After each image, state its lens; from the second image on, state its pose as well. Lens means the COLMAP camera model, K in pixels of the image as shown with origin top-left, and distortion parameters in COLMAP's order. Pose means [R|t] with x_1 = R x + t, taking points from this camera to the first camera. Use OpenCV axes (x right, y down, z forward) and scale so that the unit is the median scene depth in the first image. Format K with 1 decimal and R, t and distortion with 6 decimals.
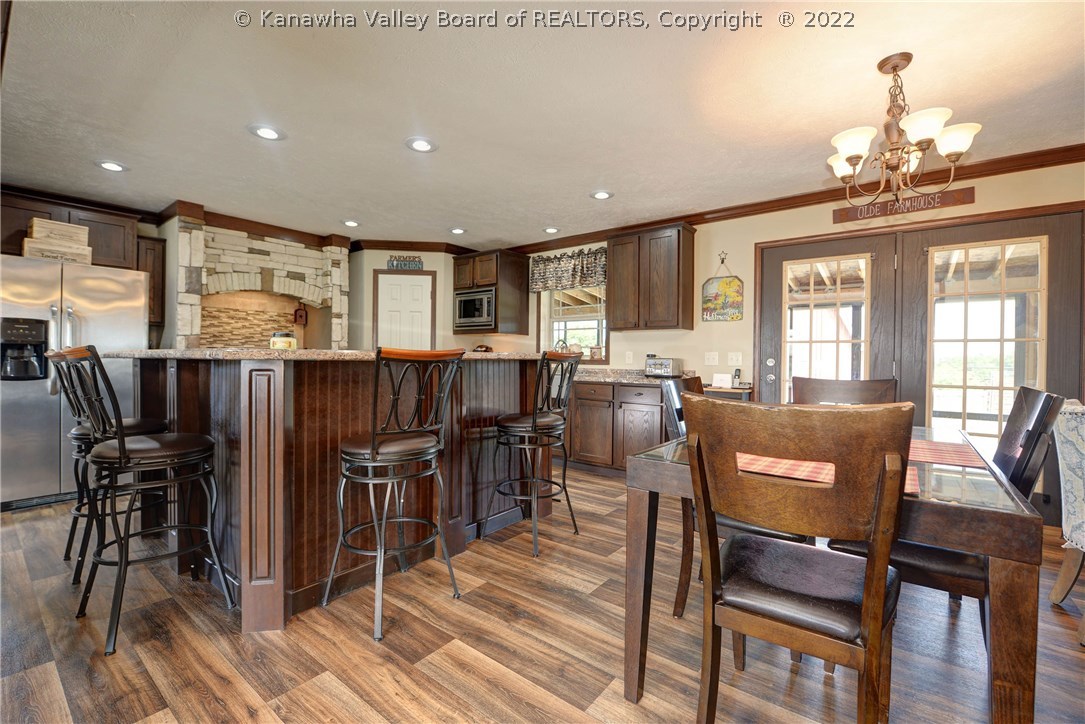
lens RADIAL K [[462.8, 0, 542.5], [0, 462.8, 362.0], [0, 0, 1]] dist [-0.004257, -0.000764]
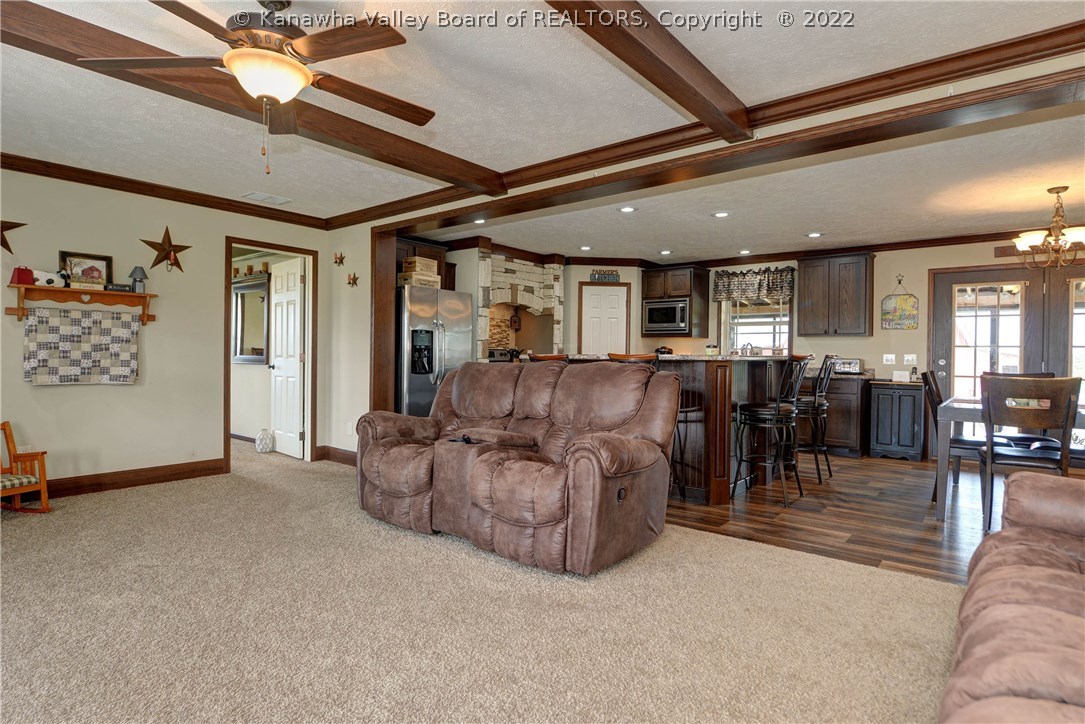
lens RADIAL K [[580.0, 0, 542.5], [0, 580.0, 362.0], [0, 0, 1]] dist [0.001153, -0.000478]
pose [[0.999873, 0.002715, -0.015692, -0.481647], [-0.002712, 0.999996, 0.000263, 0.001934], [0.015693, -0.000220, 0.999877, -0.514066]]
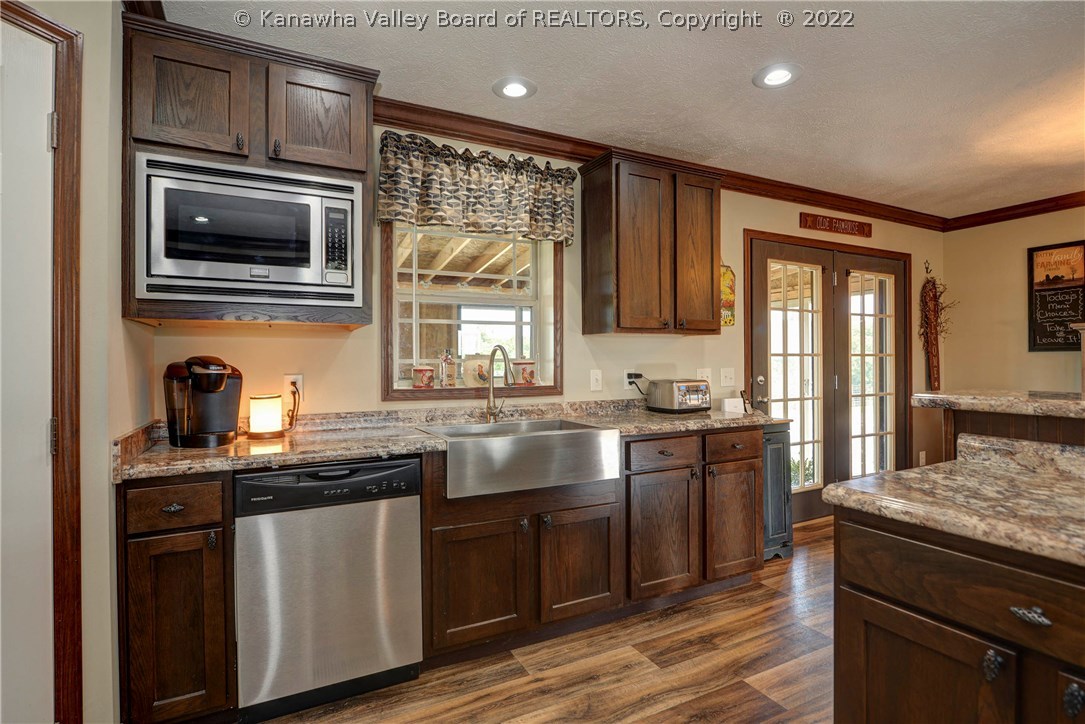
lens RADIAL K [[546.8, 0, 542.5], [0, 546.8, 362.0], [0, 0, 1]] dist [-0.001640, -0.000719]
pose [[0.408497, -0.015487, 0.912628, -0.432245], [0.020848, 0.999754, 0.007634, -0.037653], [-0.912522, 0.015908, 0.408719, 0.773706]]
